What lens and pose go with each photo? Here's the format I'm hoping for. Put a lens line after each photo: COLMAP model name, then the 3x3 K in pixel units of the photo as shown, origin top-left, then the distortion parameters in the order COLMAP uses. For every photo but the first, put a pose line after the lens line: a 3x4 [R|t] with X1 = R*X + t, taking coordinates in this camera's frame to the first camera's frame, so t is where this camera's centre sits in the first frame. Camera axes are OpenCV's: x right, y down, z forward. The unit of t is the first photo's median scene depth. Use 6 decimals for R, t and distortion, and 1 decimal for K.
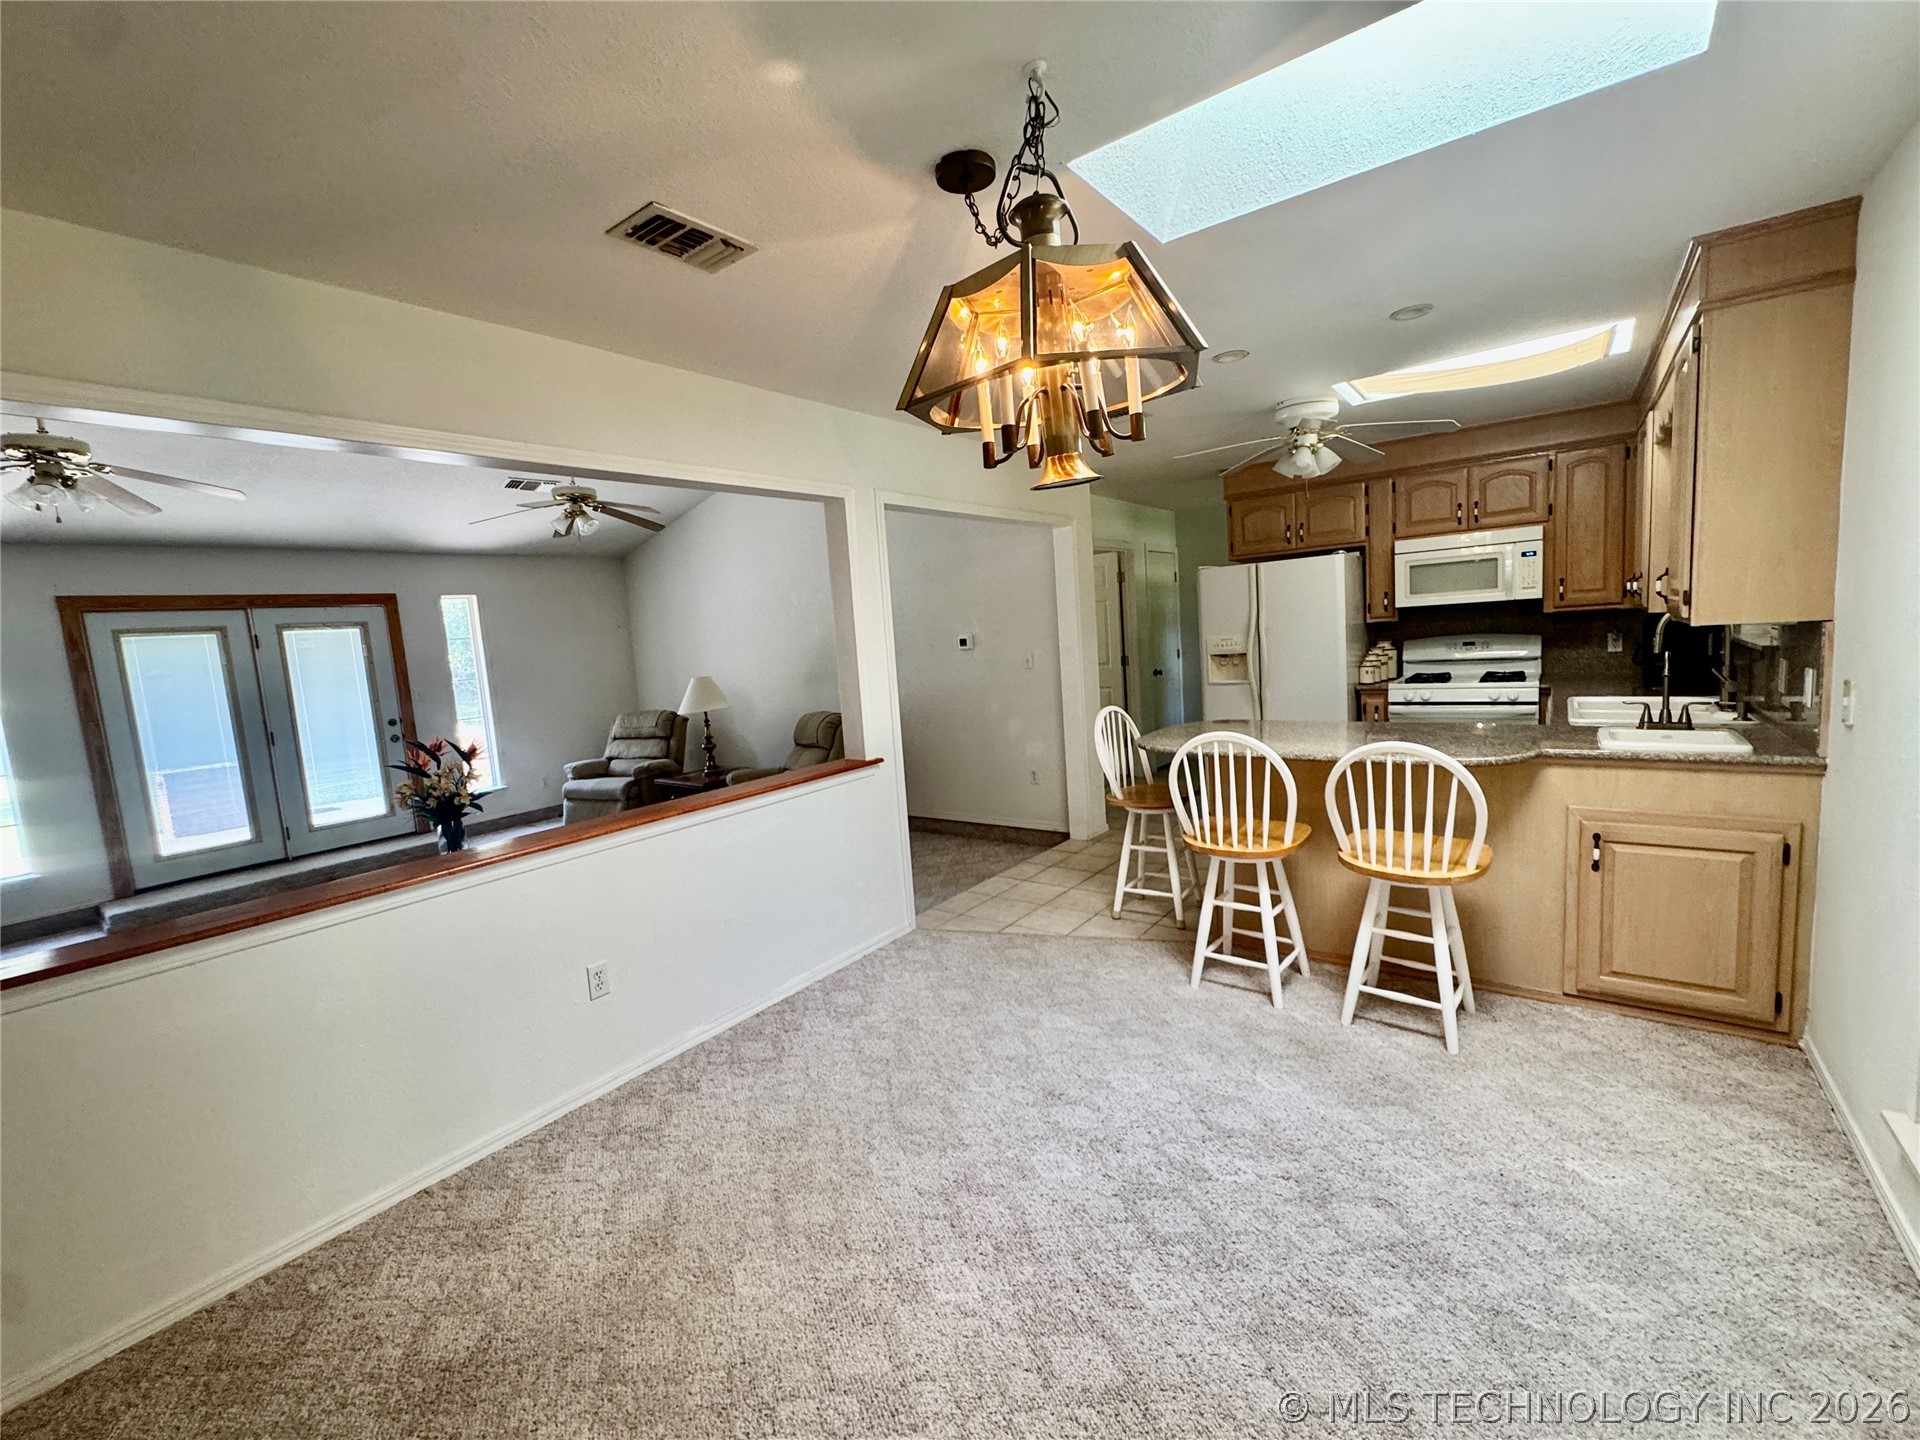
lens RADIAL K [[780.3, 0, 948.8], [0, 780.3, 712.3], [0, 0, 1]] dist [0.000395, -0.000113]
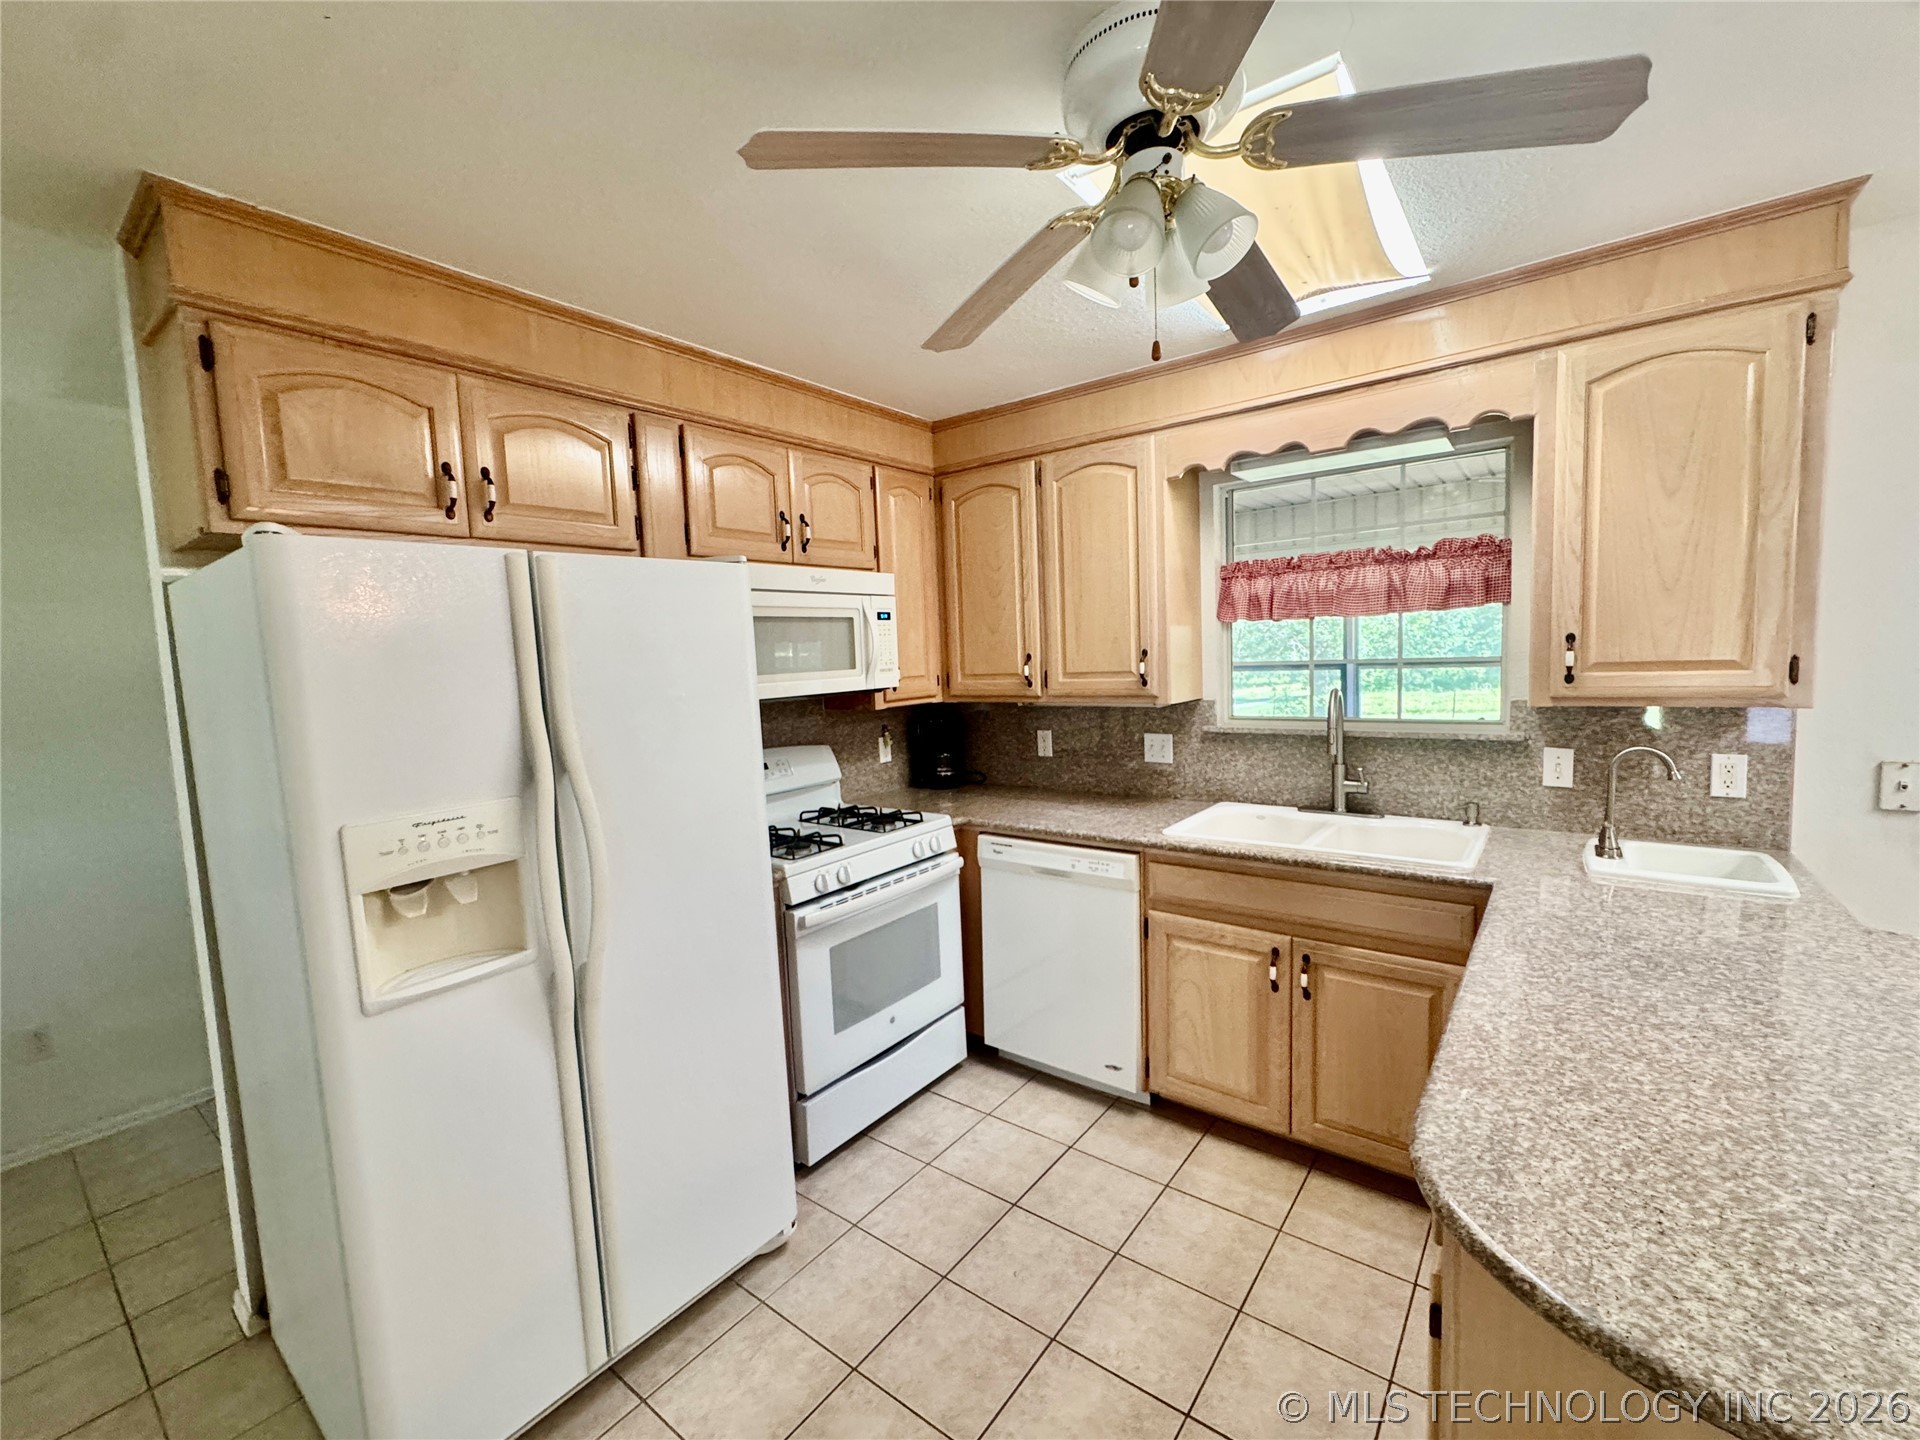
lens RADIAL K [[780.4, 0, 960.0], [0, 780.4, 720.0], [0, 0, 1]] dist [-0.016755, -0.000032]
pose [[0.040026, -0.014940, 0.999087, 0.119757], [0.149237, 0.988762, 0.008806, -0.114515], [-0.987991, 0.148748, 0.041806, 0.904622]]
